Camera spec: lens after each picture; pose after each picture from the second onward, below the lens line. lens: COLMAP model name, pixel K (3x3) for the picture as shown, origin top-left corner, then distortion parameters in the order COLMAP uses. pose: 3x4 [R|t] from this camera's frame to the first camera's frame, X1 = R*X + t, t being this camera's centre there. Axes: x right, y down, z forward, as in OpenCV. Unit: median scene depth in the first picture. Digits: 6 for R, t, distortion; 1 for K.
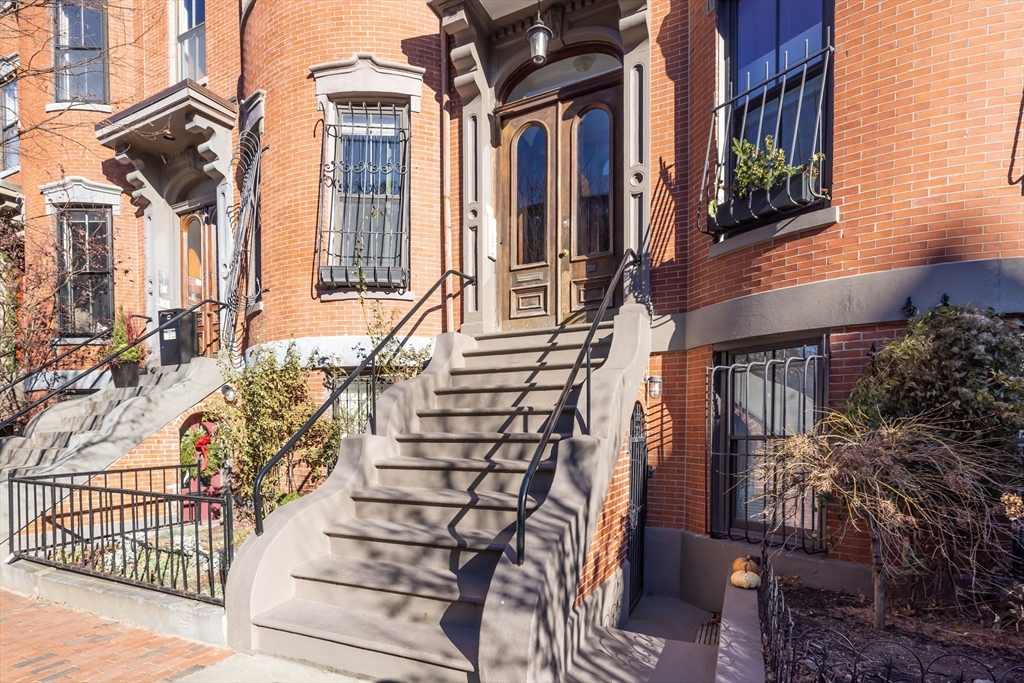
lens RADIAL K [[446.2, 0, 512.0], [0, 446.2, 341.5], [0, 0, 1]] dist [0.002278, 0.000284]
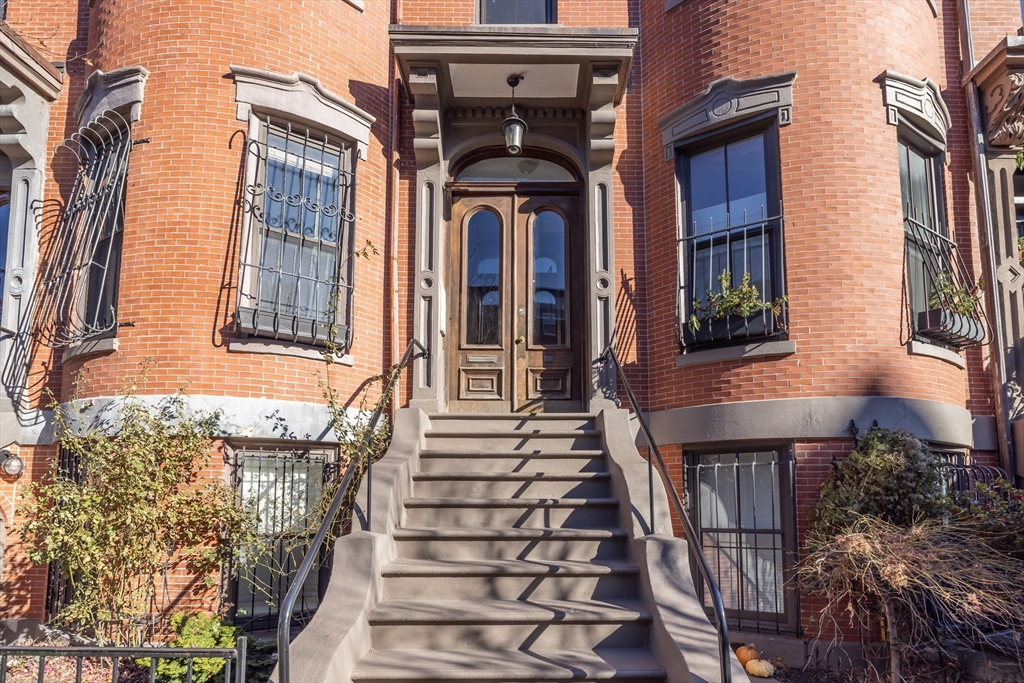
lens RADIAL K [[430.3, 0, 512.0], [0, 430.3, 394.6], [0, 0, 1]] dist [0.001200, 0.000269]
pose [[0.917479, 0.111388, 0.381871, -0.257896], [-0.083057, 0.992478, -0.089944, 0.011565], [-0.389017, 0.050805, 0.919829, 0.128529]]
